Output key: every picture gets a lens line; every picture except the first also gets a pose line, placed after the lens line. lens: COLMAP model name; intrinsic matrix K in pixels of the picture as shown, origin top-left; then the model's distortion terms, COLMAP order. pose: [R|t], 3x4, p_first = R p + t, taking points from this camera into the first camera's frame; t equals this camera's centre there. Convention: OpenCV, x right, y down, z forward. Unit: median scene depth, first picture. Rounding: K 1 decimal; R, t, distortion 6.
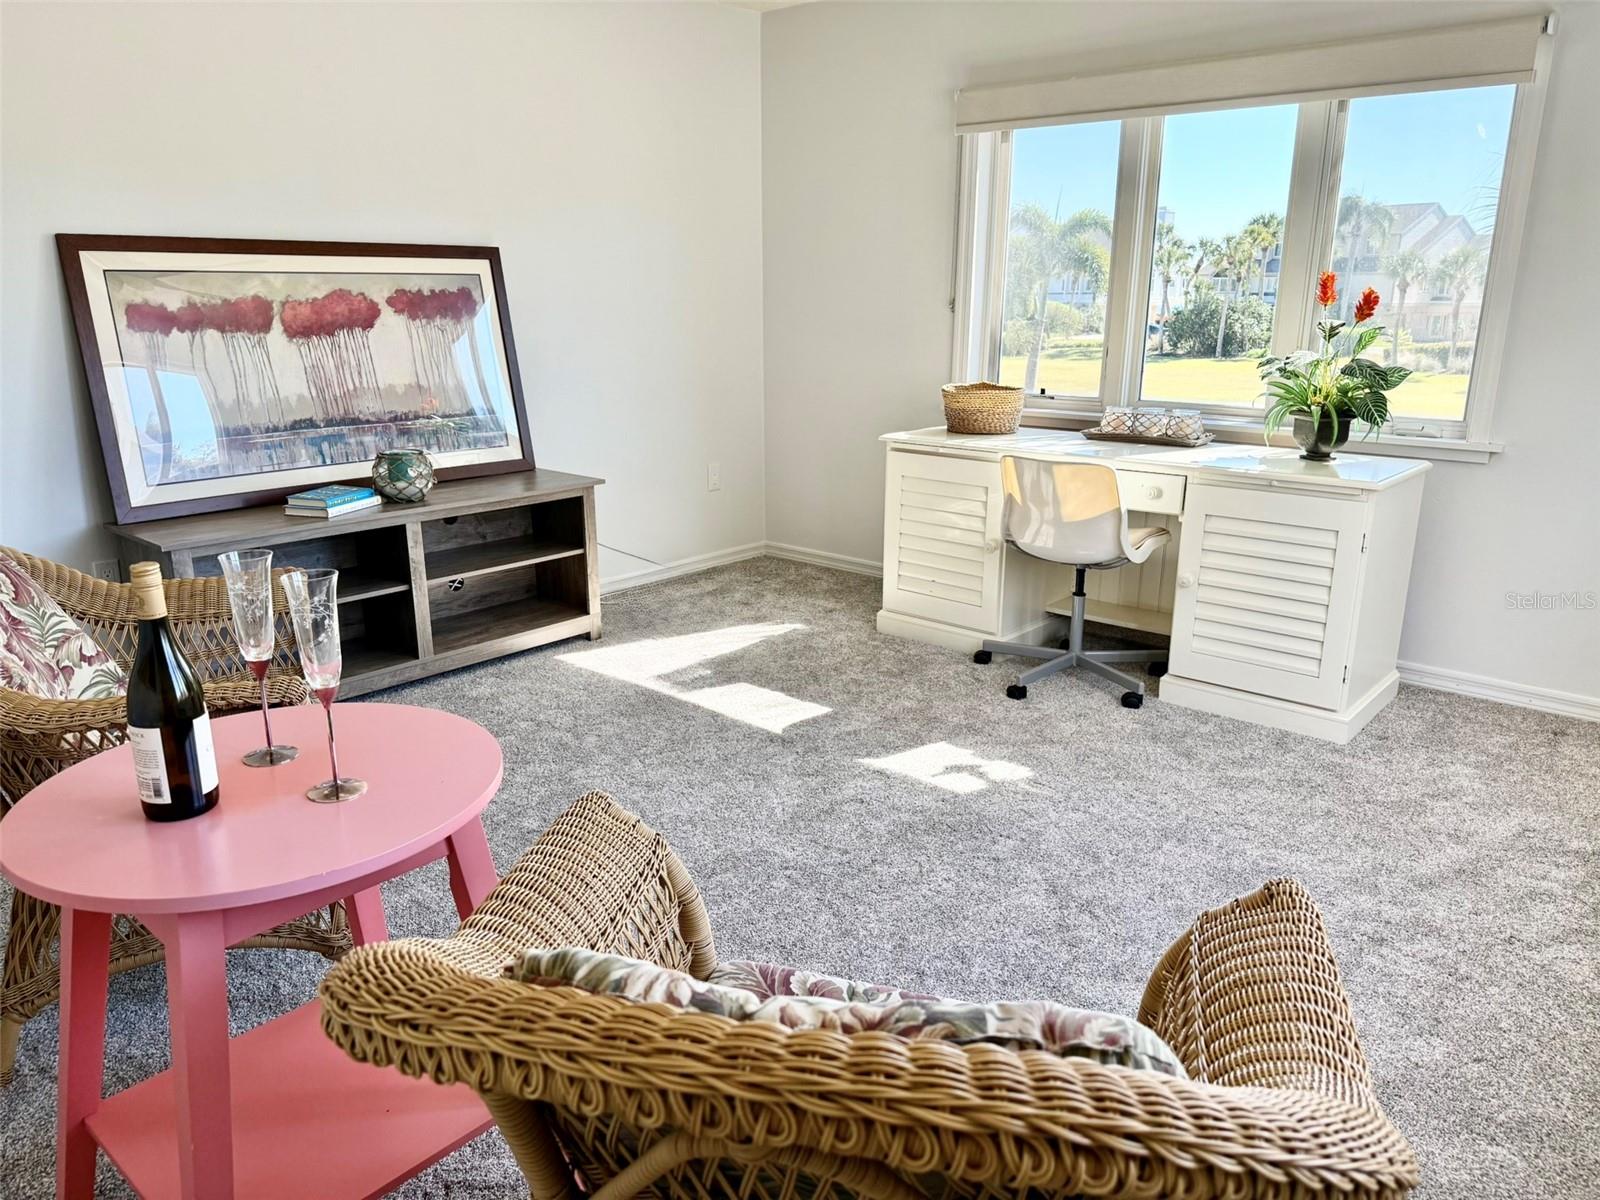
lens RADIAL K [[1120.5, 0, 822.4], [0, 1120.5, 614.5], [0, 0, 1]] dist [0.060622, -0.072498]
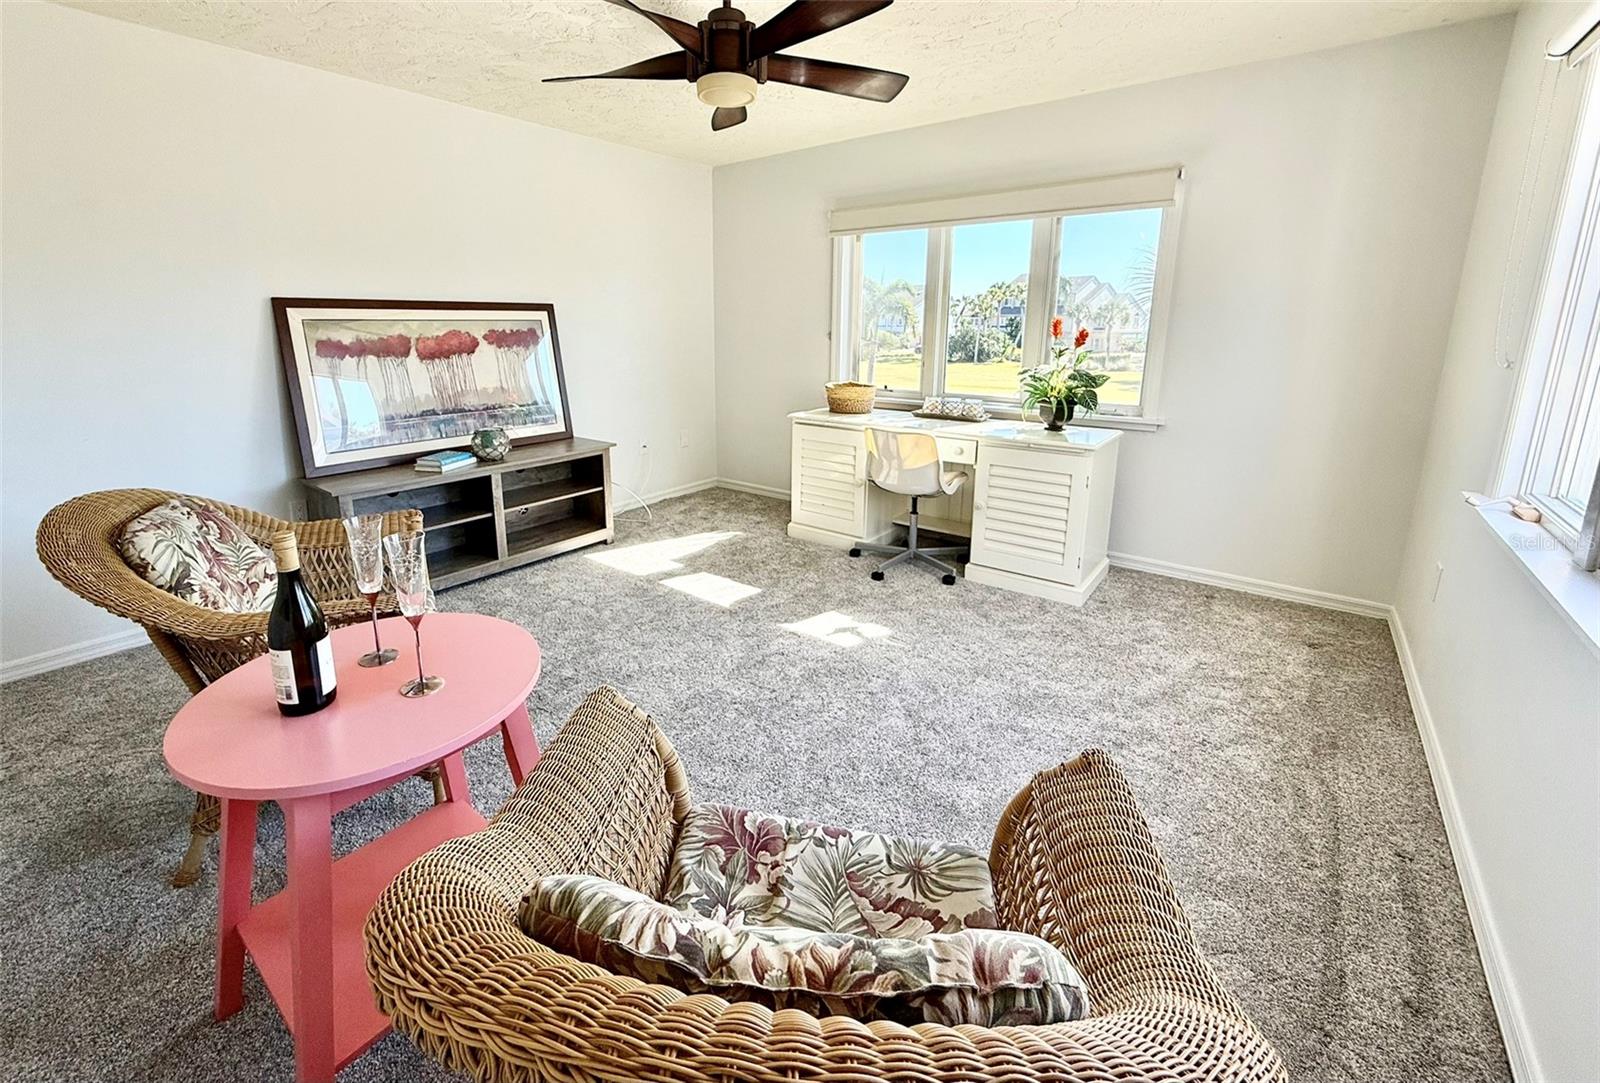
lens RADIAL K [[662.0, 0, 770.1], [0, 662.0, 463.2], [0, 0, 1]] dist [-0.001606, -0.000041]
pose [[0.999398, -0.010345, 0.033120, -0.007766], [0.012723, 0.997294, -0.072407, -0.023983], [-0.032281, 0.072785, 0.996825, 0.058600]]
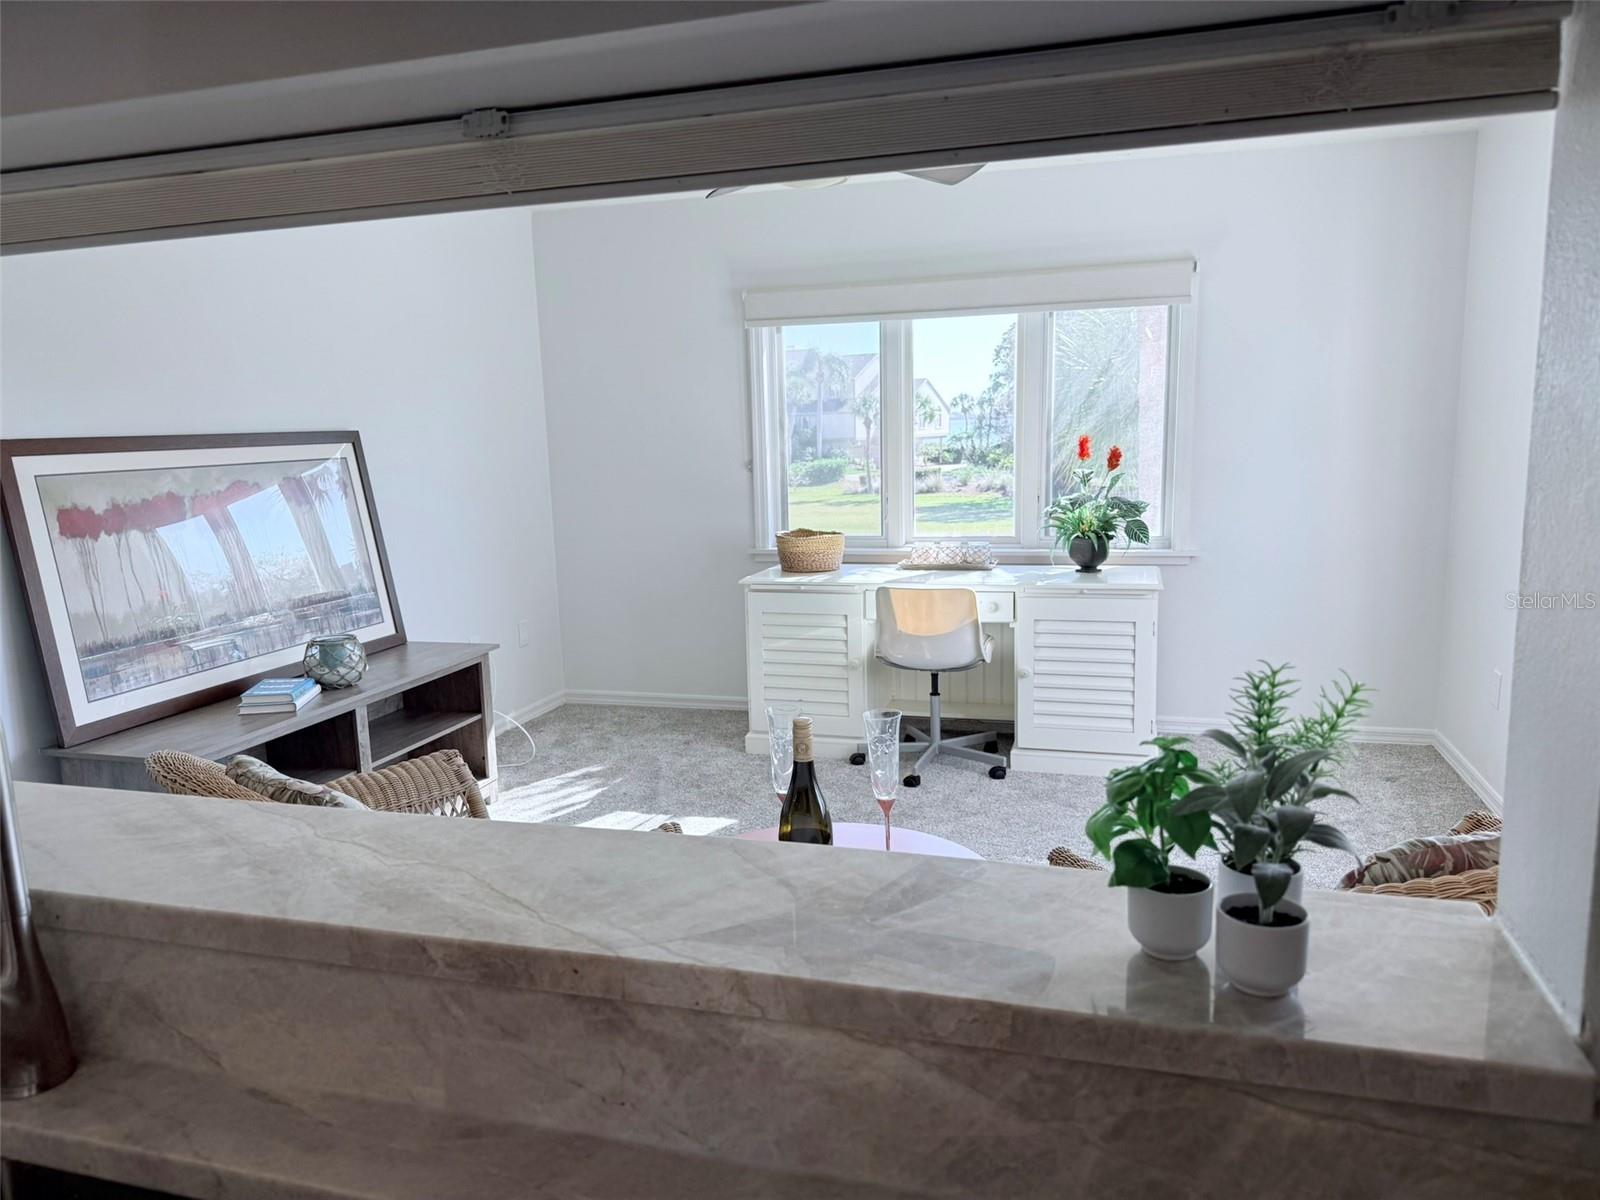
lens RADIAL K [[1120.5, 0, 810.1], [0, 1120.5, 591.8], [0, 0, 1]] dist [0.060622, -0.072498]
pose [[0.905578, -0.087624, 0.415031, -0.404986], [0.143265, 0.984117, -0.104825, -0.019893], [-0.399254, 0.154387, 0.903748, -0.068156]]
